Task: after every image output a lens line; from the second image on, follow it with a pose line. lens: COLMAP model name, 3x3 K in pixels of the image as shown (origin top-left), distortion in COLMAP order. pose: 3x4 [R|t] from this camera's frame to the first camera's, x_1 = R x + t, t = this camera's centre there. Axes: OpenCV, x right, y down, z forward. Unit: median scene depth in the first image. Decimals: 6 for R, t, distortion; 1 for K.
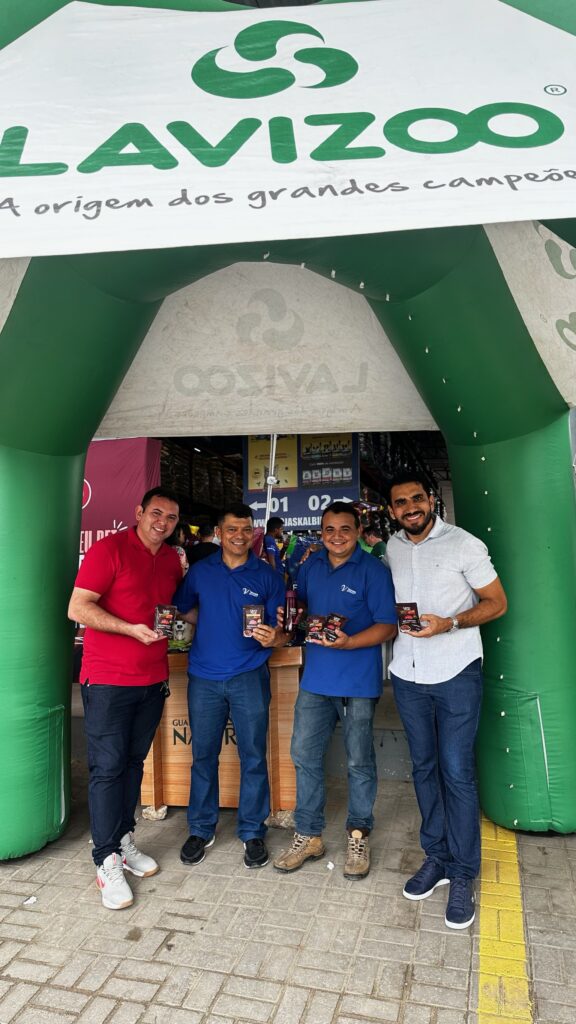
lens RADIAL K [[721.1, 0, 288.0], [0, 721.1, 512.0], [0, 0, 1]] dist [0.059088, -0.076789]
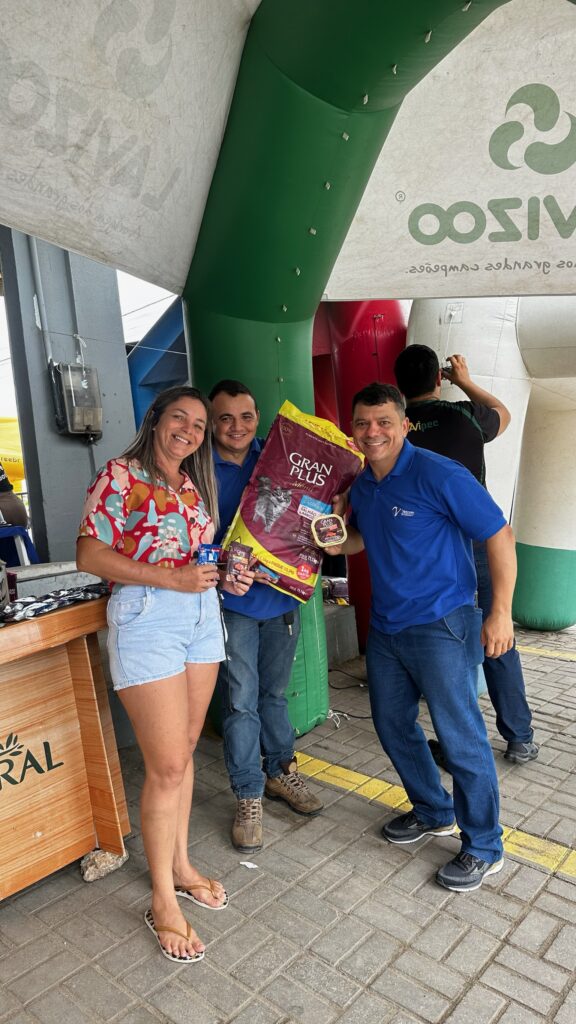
lens RADIAL K [[721.1, 0, 288.0], [0, 721.1, 512.0], [0, 0, 1]] dist [0.059088, -0.076789]
pose [[0.385739, -0.048572, 0.921328, -0.885868], [-0.012477, 0.998247, 0.057851, 0.139878], [-0.922523, -0.033811, 0.384457, 1.063069]]
